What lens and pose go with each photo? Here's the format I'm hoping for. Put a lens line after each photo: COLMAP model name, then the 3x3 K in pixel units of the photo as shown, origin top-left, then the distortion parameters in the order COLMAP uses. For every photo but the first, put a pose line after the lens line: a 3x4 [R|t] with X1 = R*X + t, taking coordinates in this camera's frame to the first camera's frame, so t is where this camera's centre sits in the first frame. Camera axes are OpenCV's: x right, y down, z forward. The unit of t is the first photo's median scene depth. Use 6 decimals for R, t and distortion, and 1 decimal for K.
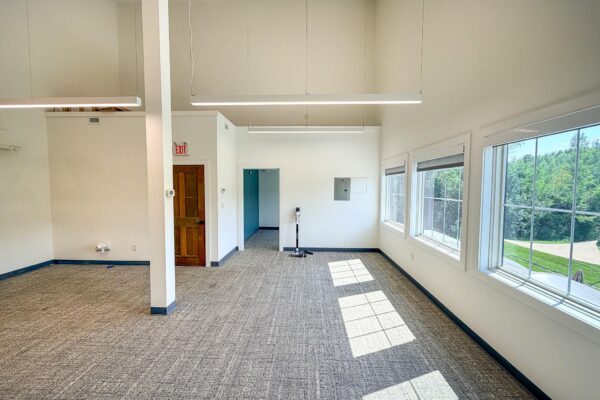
lens RADIAL K [[238.3, 0, 300.0], [0, 238.3, 200.0], [0, 0, 1]] dist [0.000314, -0.000067]
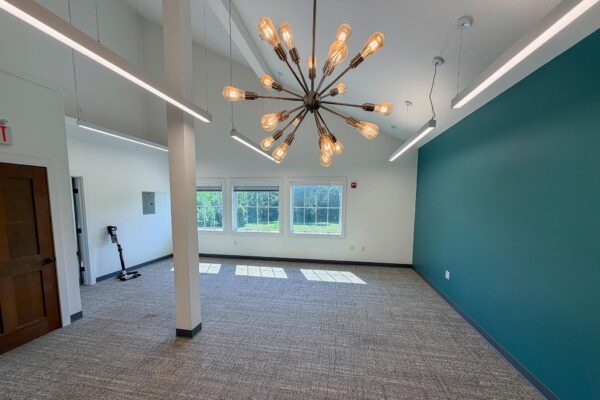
lens RADIAL K [[239.8, 0, 298.7], [0, 239.8, 224.2], [0, 0, 1]] dist [0.002027, 0.000108]
pose [[0.140479, -0.105129, 0.984486, -0.938493], [0.047983, 0.993901, 0.099288, -0.031706], [-0.988920, 0.033291, 0.144666, 0.270045]]
